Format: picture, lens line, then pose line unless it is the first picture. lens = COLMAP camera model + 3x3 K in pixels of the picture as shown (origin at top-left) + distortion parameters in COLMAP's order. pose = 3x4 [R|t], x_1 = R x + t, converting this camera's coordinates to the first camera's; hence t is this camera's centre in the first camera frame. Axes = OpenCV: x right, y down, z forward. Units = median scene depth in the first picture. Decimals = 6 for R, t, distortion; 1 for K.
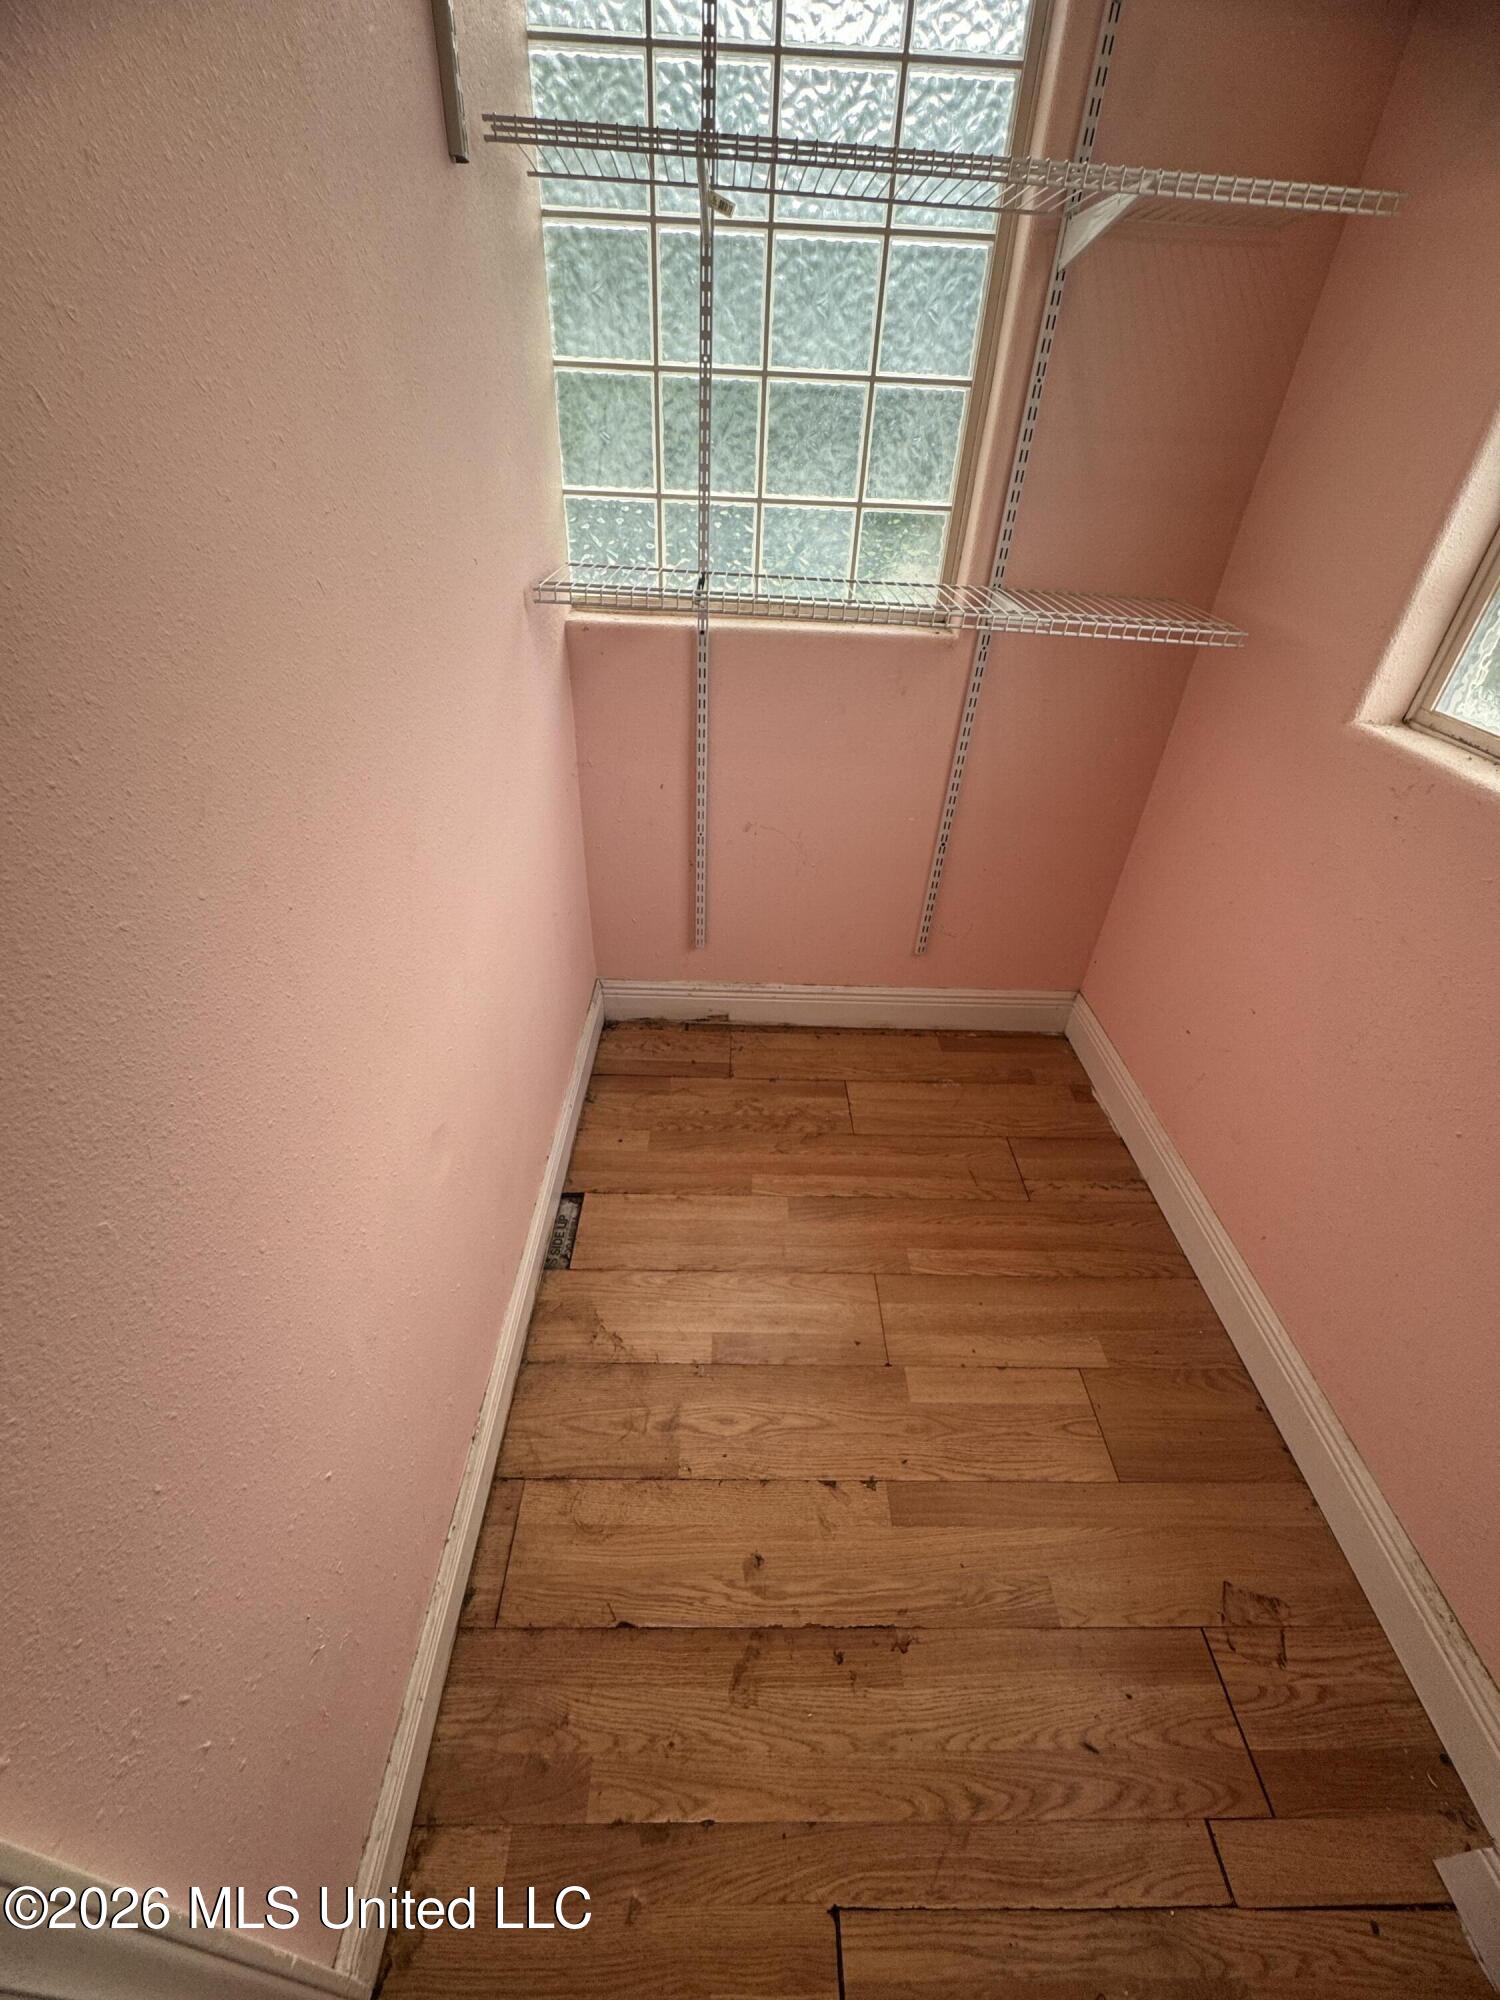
lens RADIAL K [[802.9, 0, 755.7], [0, 802.9, 998.1], [0, 0, 1]] dist [-0.001147, 0.000196]
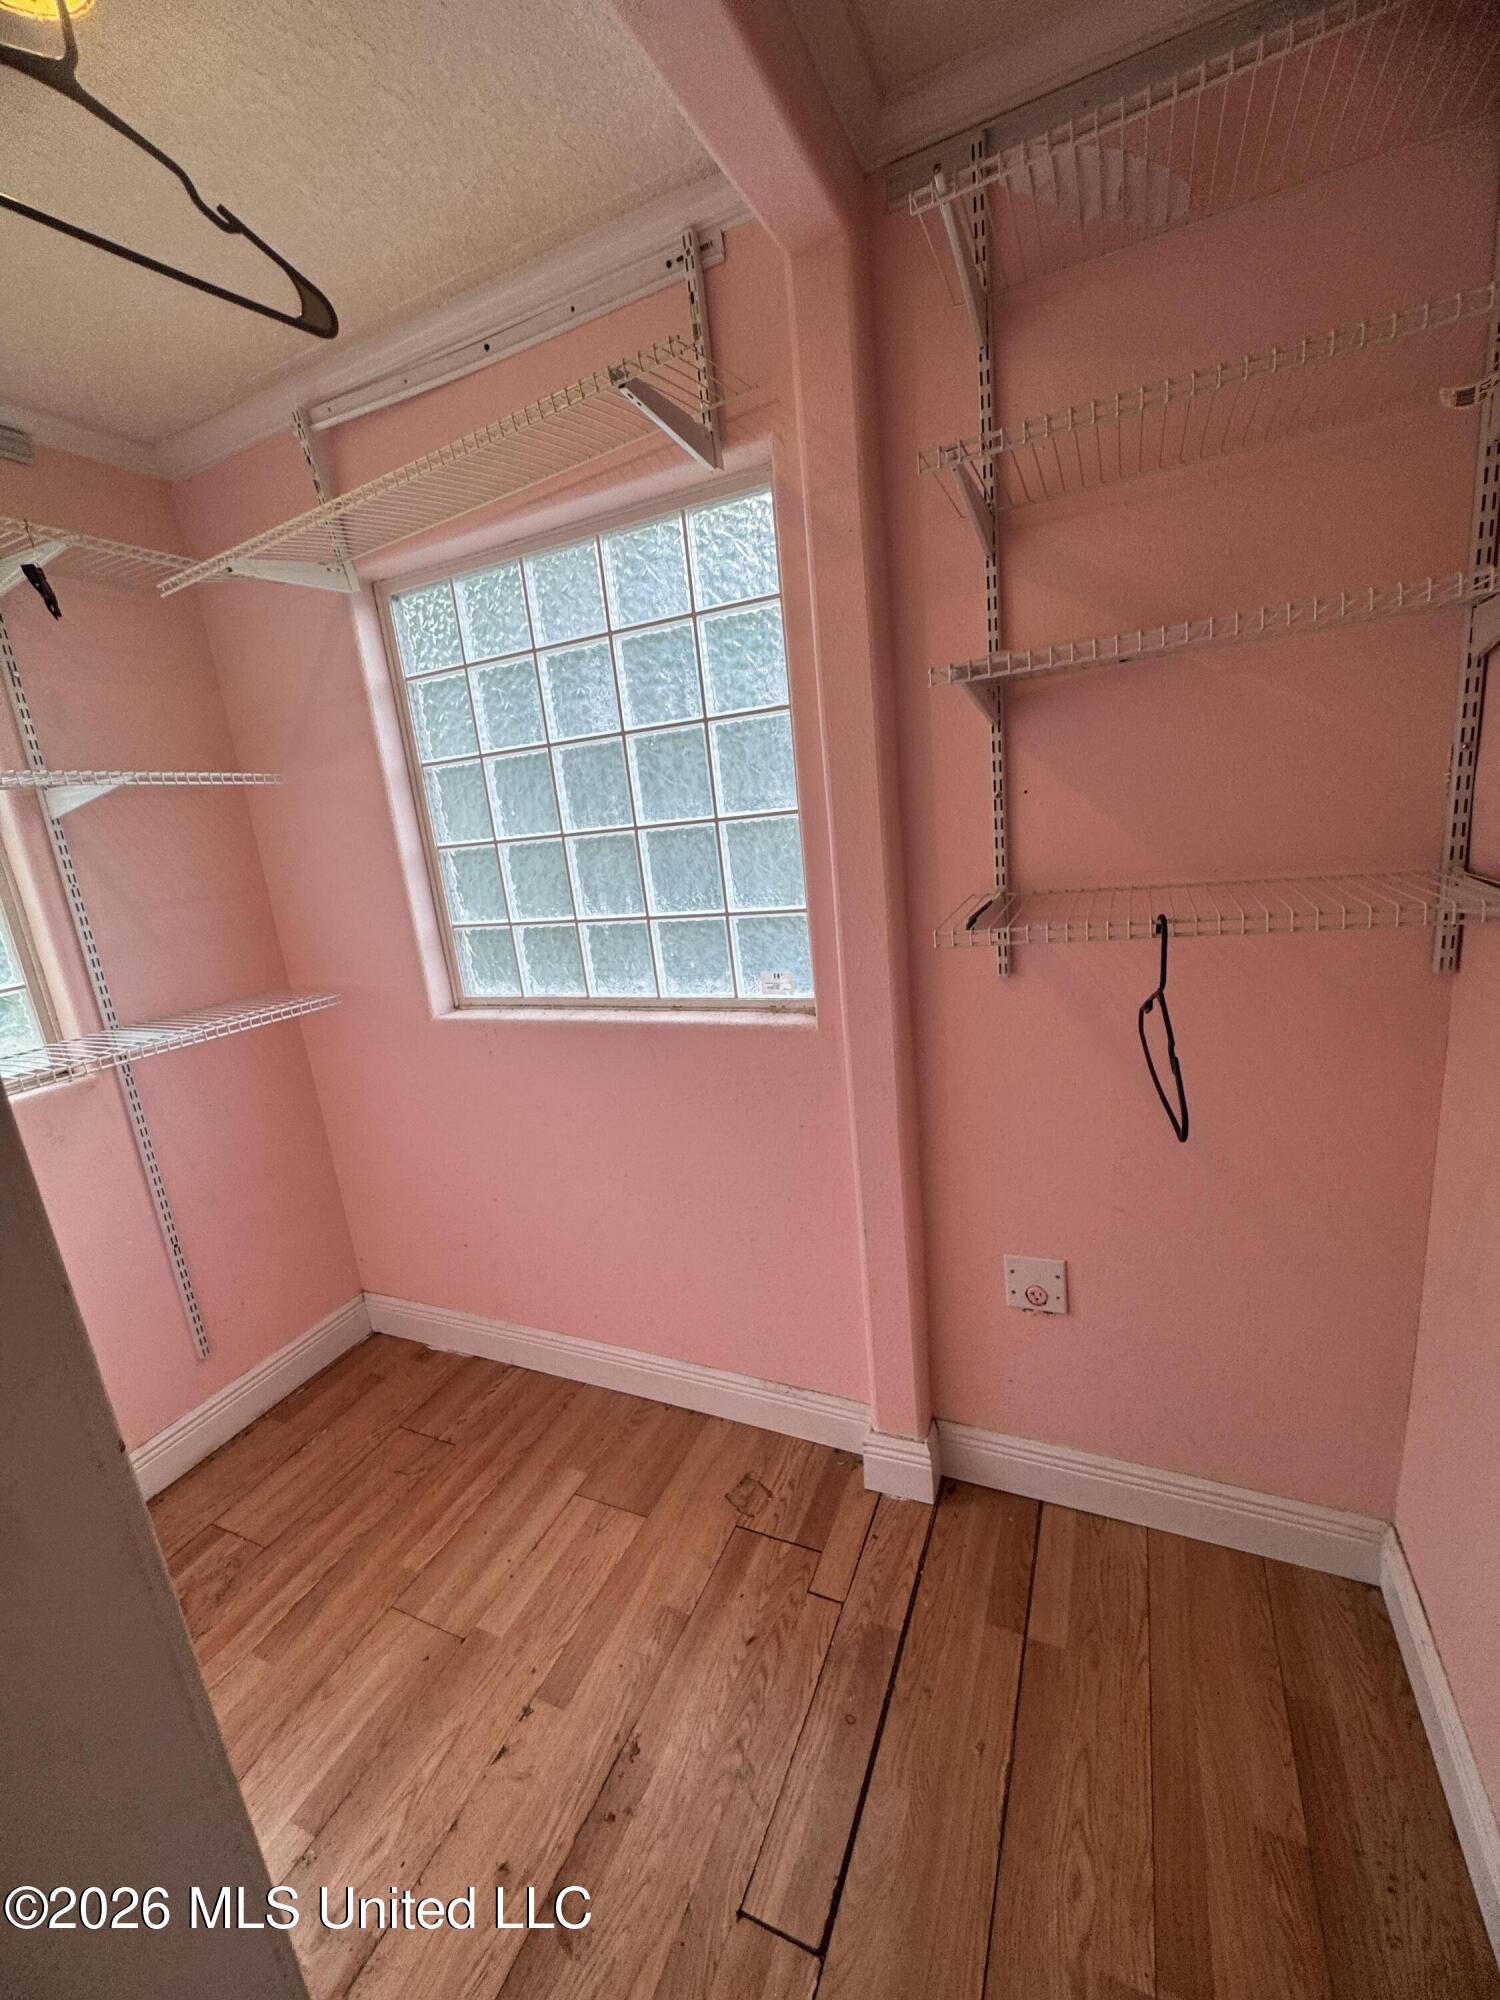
lens RADIAL K [[802.9, 0, 748.4], [0, 802.9, 996.4], [0, 0, 1]] dist [-0.001147, 0.000196]
pose [[0.416735, -0.293098, 0.860480, -0.295921], [0.623024, 0.781393, -0.035575, 0.061389], [-0.661946, 0.550925, 0.508241, -0.214853]]
